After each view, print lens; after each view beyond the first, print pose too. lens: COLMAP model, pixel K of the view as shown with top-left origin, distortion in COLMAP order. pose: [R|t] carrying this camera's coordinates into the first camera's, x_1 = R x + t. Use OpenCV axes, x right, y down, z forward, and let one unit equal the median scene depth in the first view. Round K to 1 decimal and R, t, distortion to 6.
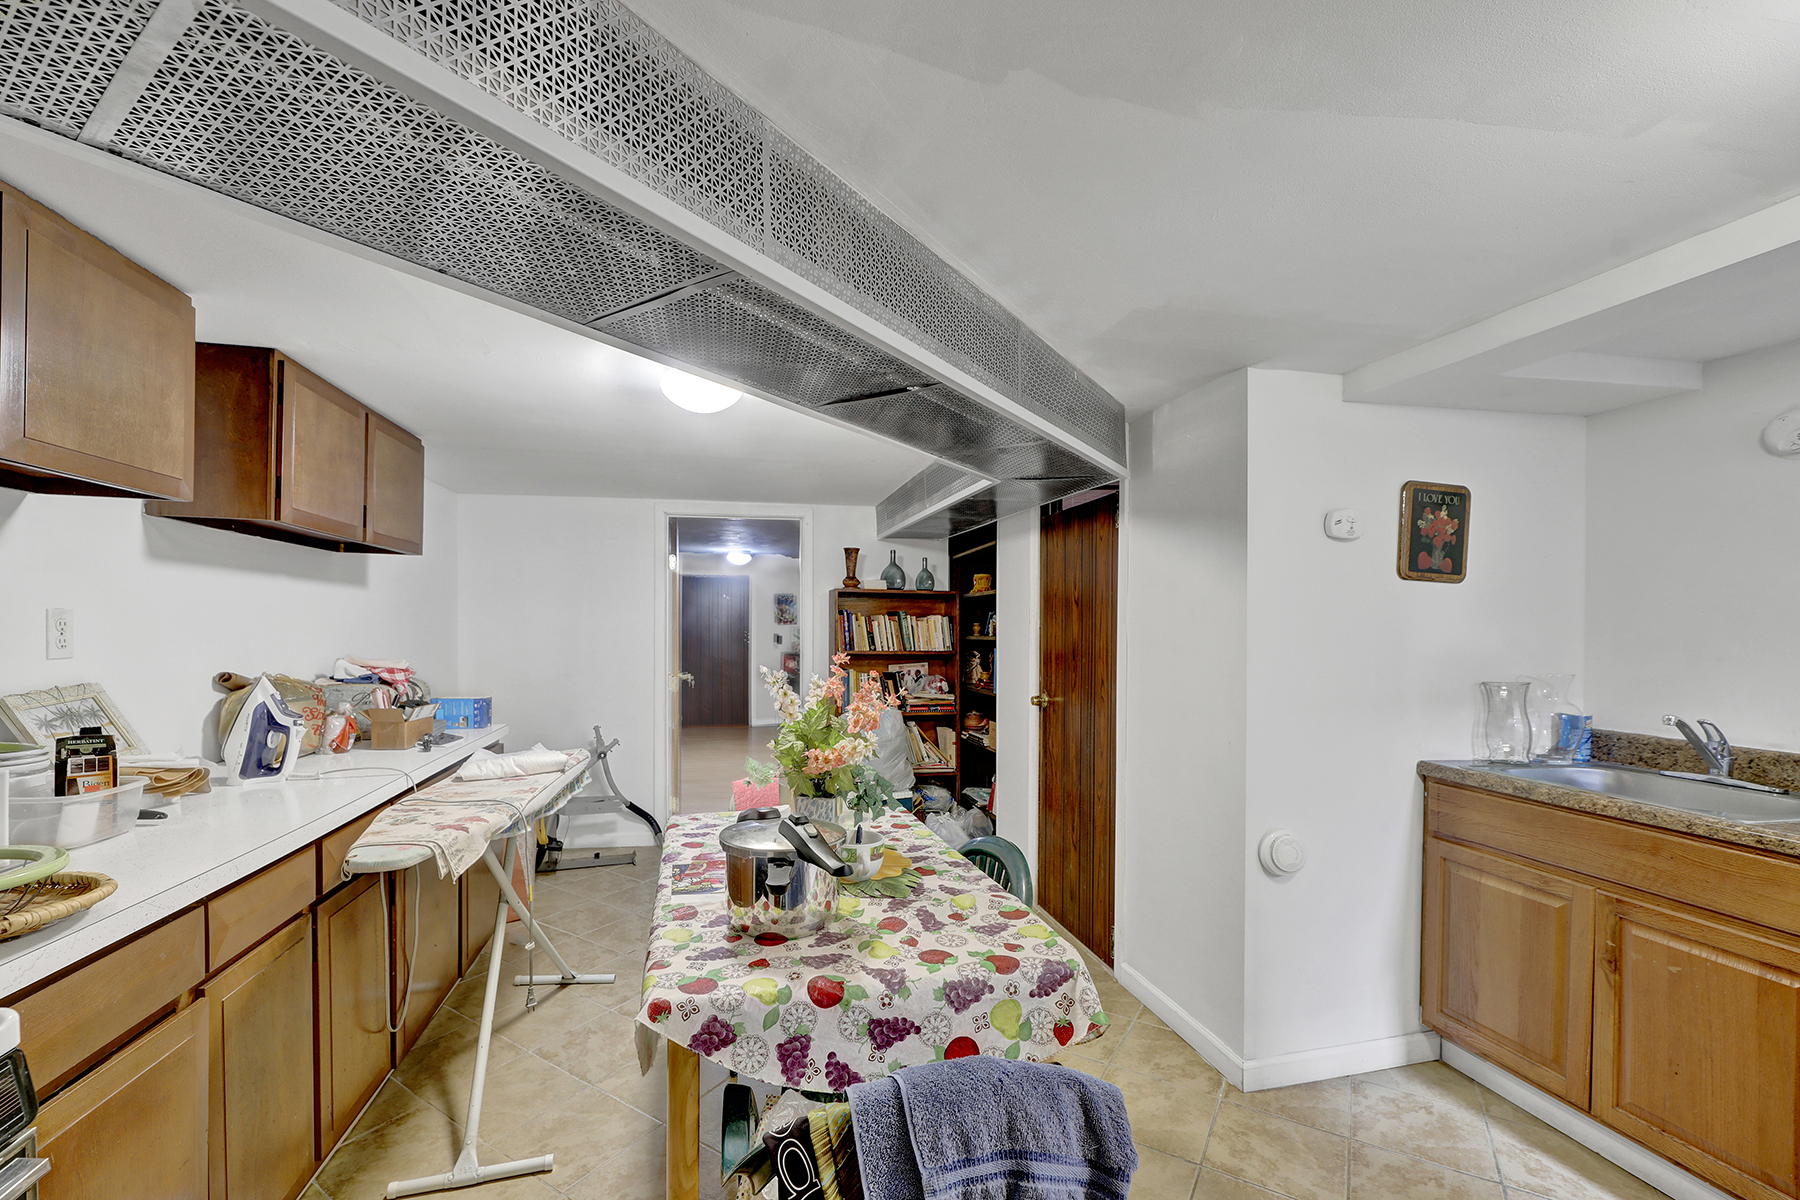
lens RADIAL K [[733.5, 0, 886.5], [0, 733.5, 614.1], [0, 0, 1]] dist [0.002252, -0.003328]
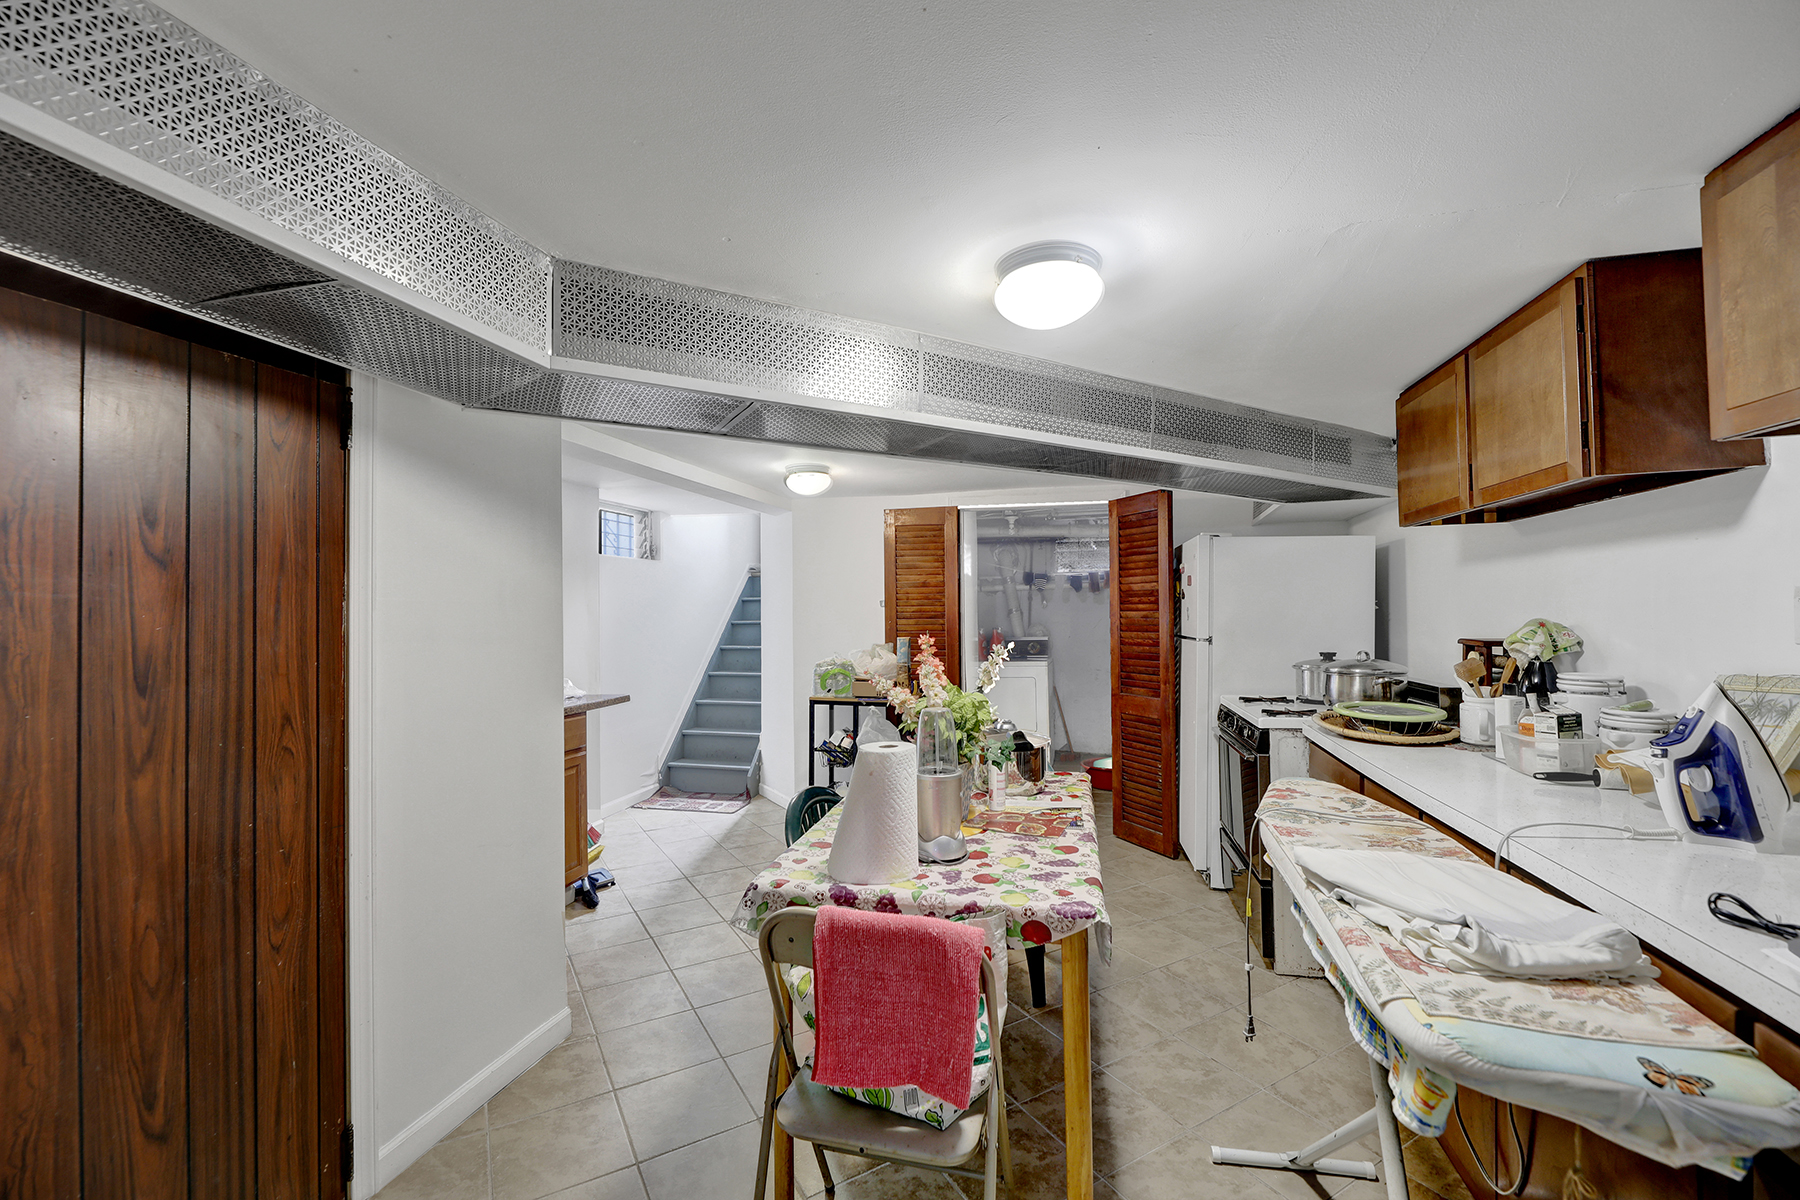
lens RADIAL K [[733.5, 0, 887.3], [0, 733.5, 606.7], [0, 0, 1]] dist [0.002252, -0.003328]
pose [[-0.879256, 0.008180, 0.476279, -0.450403], [-0.005500, 0.999612, -0.027322, 0.032640], [-0.476317, -0.026643, -0.878870, 1.706032]]
